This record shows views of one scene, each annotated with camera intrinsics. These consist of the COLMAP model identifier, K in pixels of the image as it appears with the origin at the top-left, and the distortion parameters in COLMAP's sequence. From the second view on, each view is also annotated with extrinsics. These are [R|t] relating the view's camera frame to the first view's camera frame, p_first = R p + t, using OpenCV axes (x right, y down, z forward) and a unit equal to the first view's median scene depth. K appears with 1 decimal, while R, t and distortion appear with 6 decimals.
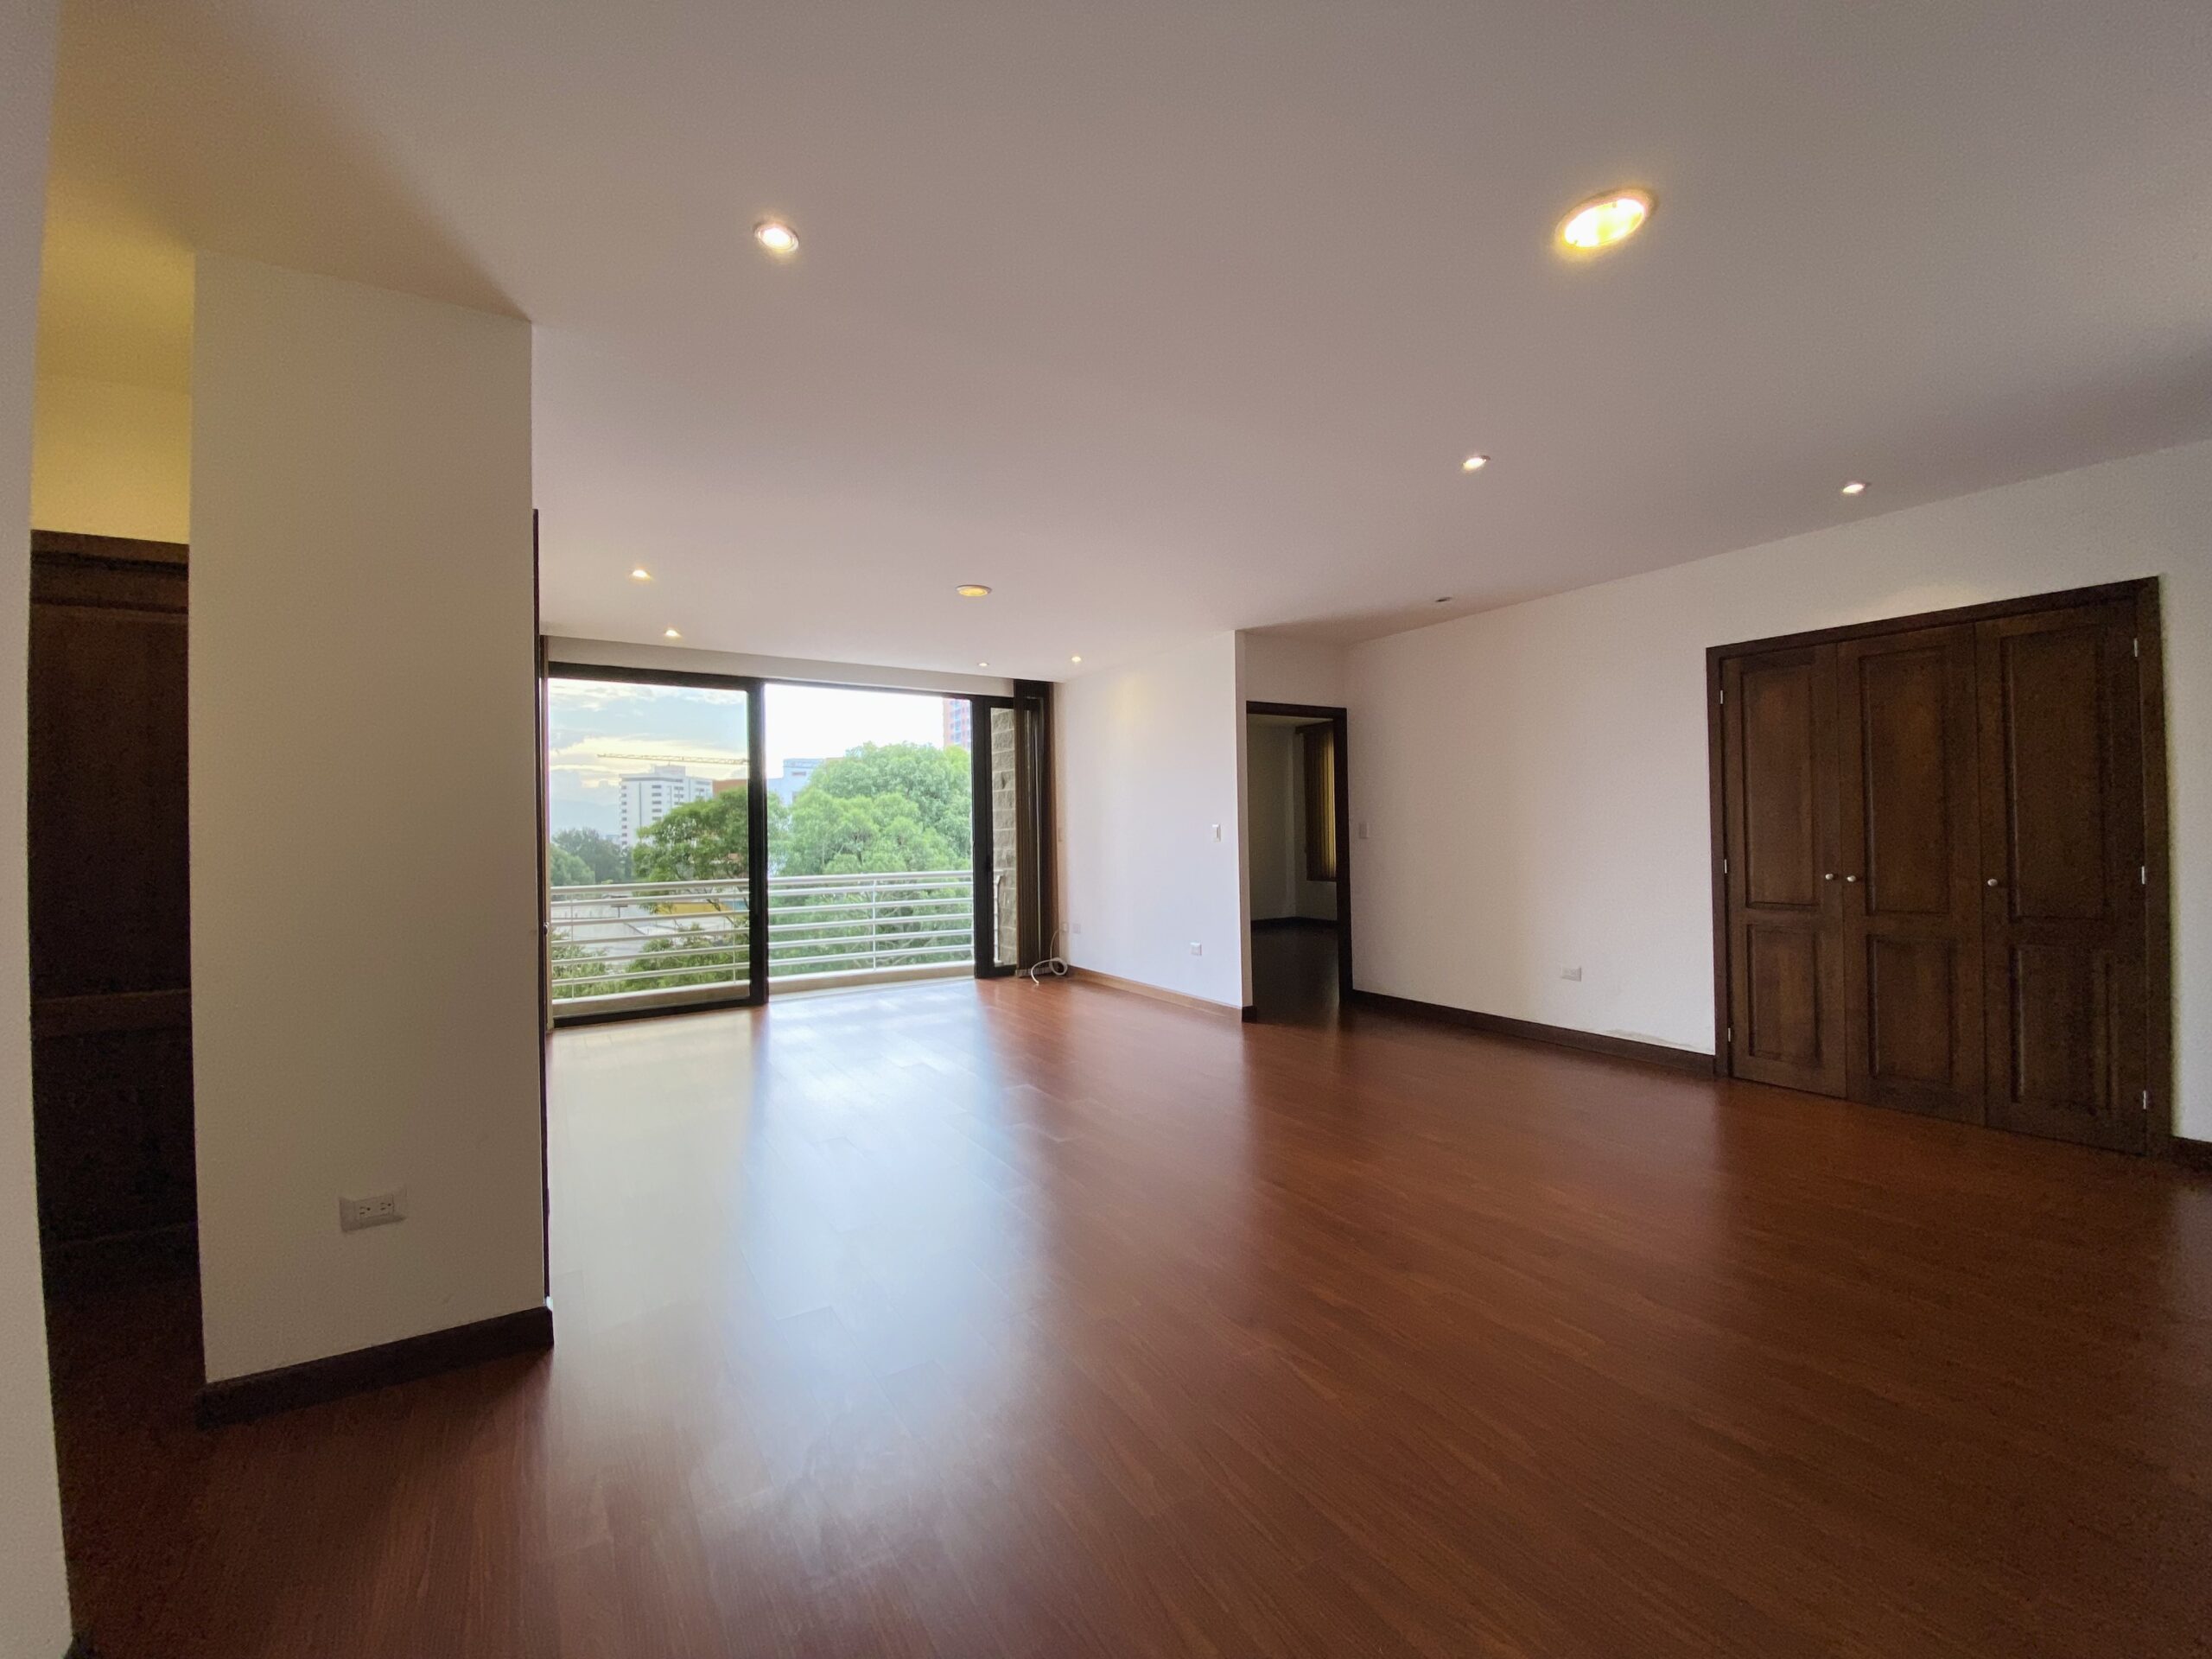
lens RADIAL K [[893.3, 0, 1106.0], [0, 893.3, 829.5], [0, 0, 1]] dist [0.048823, -0.034041]
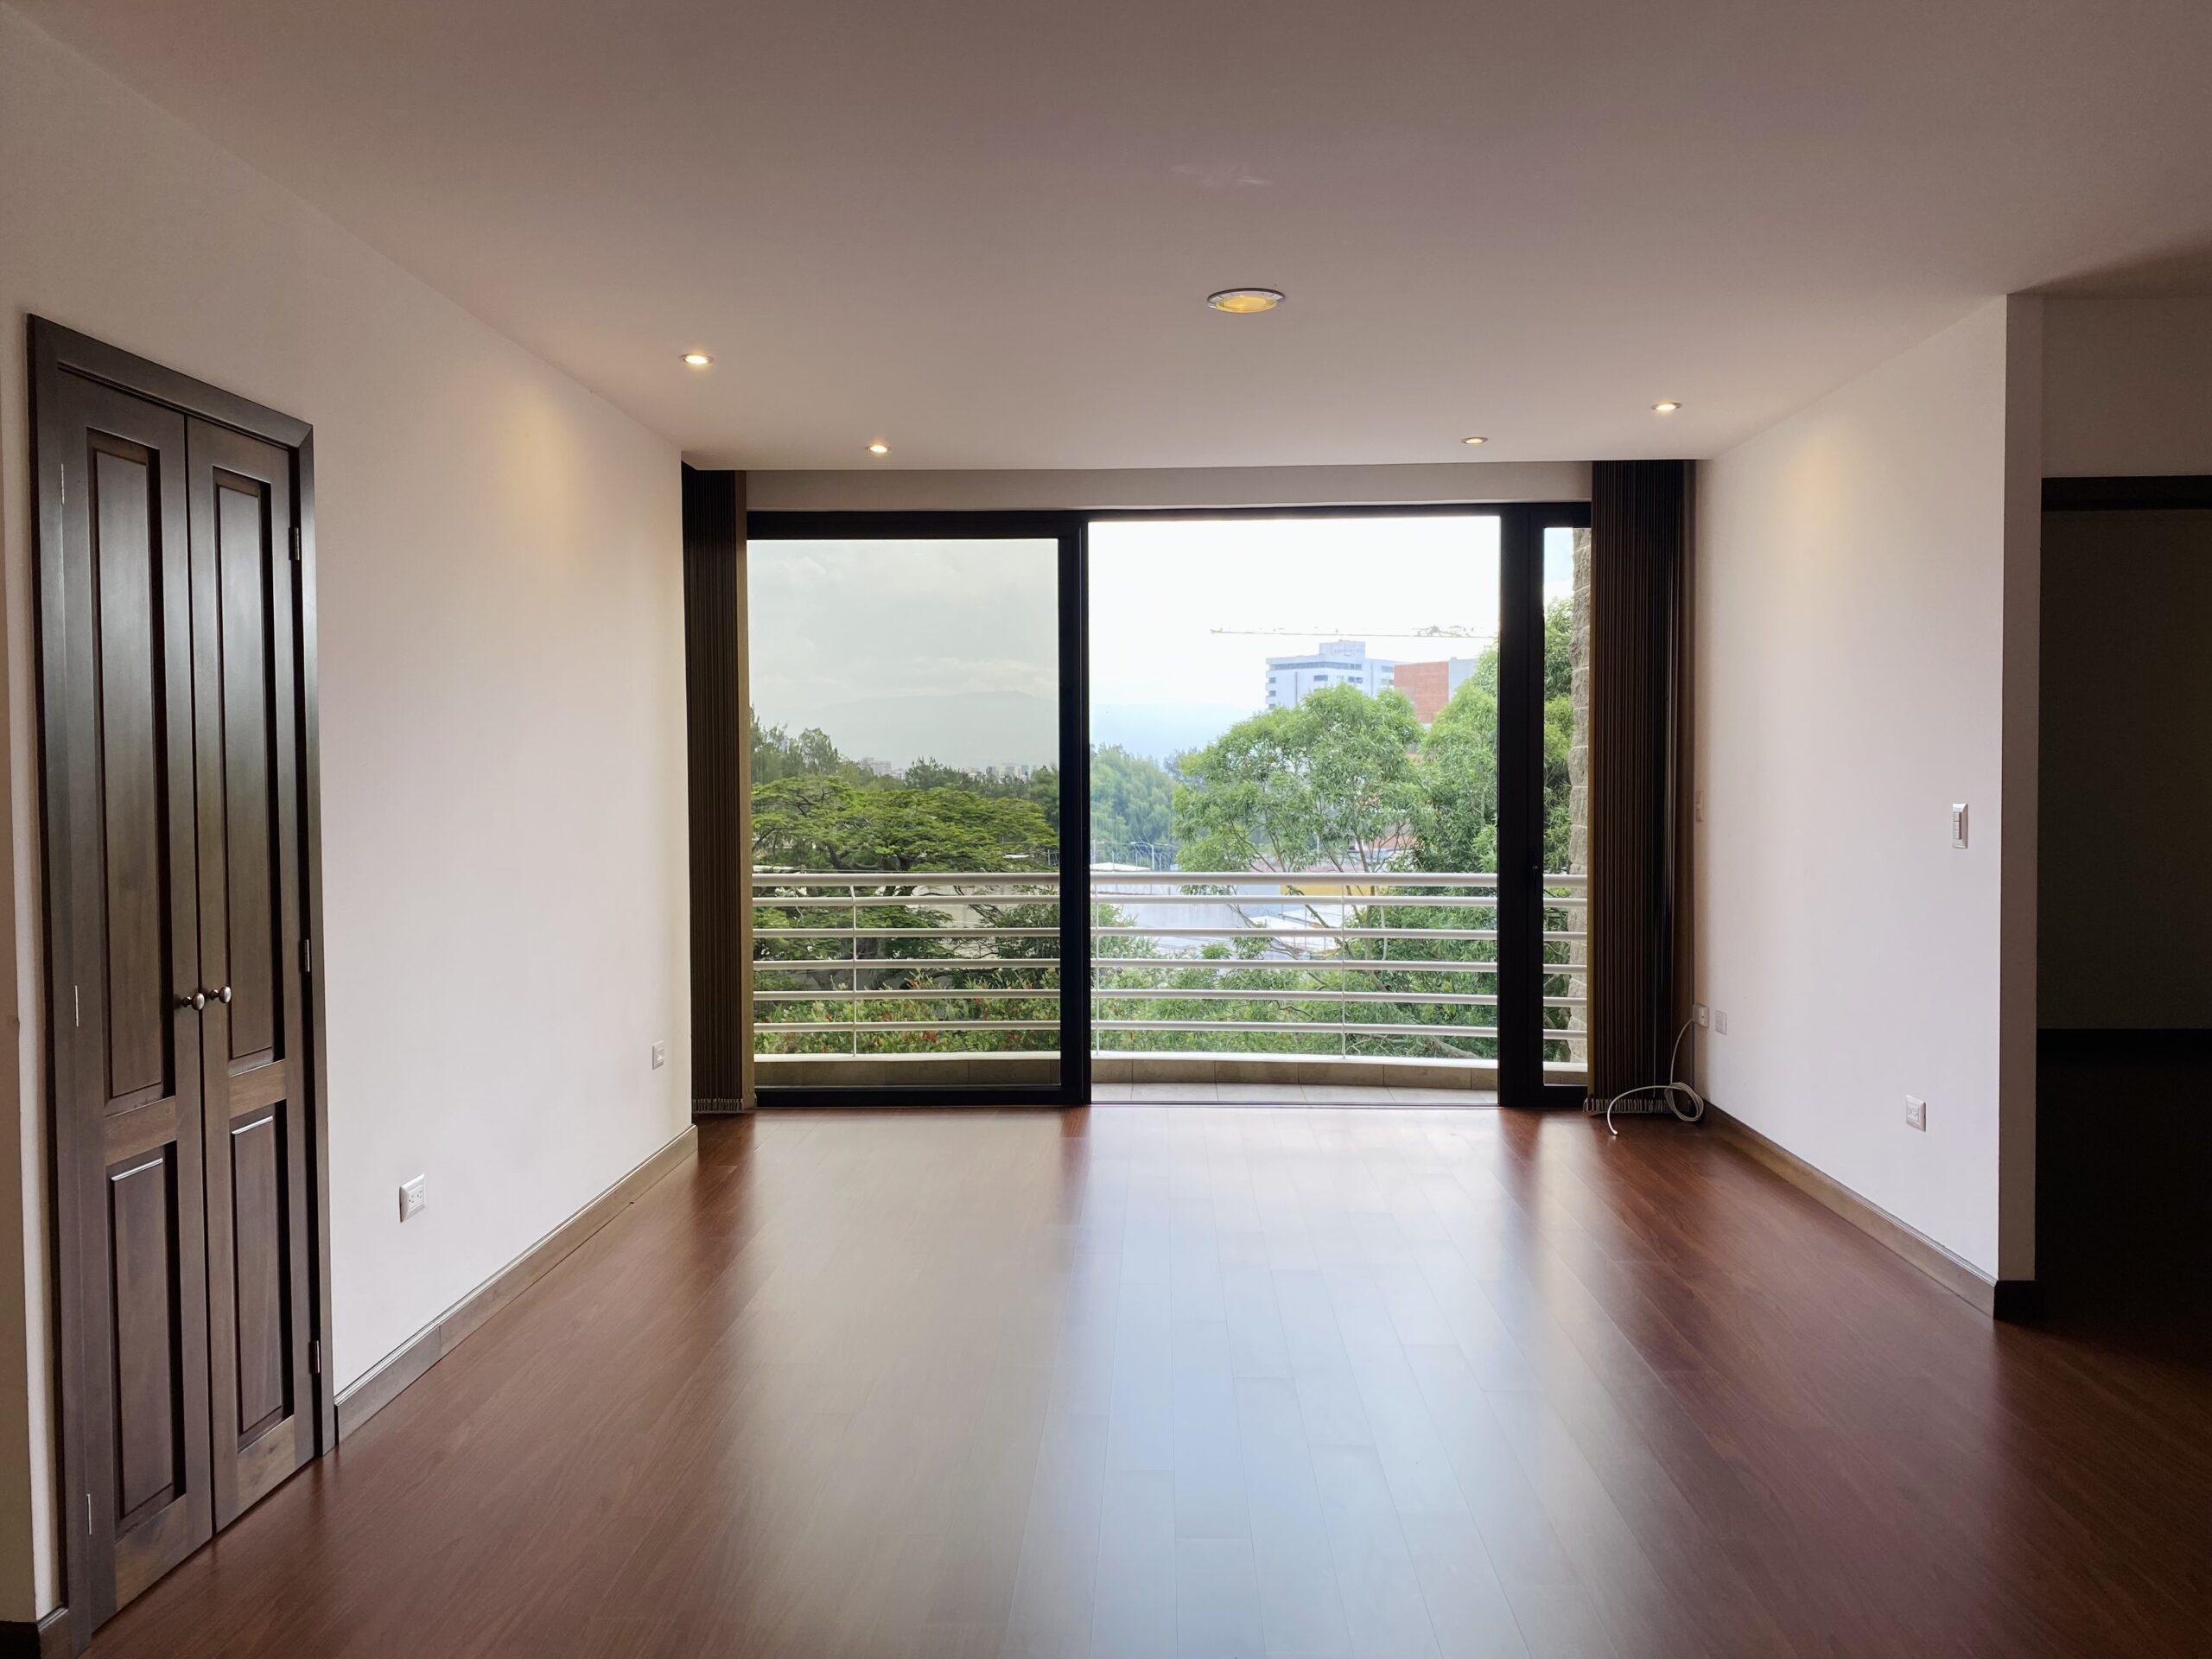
lens RADIAL K [[1693.9, 0, 1106.0], [0, 1693.9, 829.5], [0, 0, 1]] dist [0.047099, -0.101461]
pose [[0.821376, 0.032988, -0.569432, 0.192077], [-0.006165, 0.998781, 0.048968, -0.022791], [0.570353, -0.036710, 0.820579, 0.146049]]
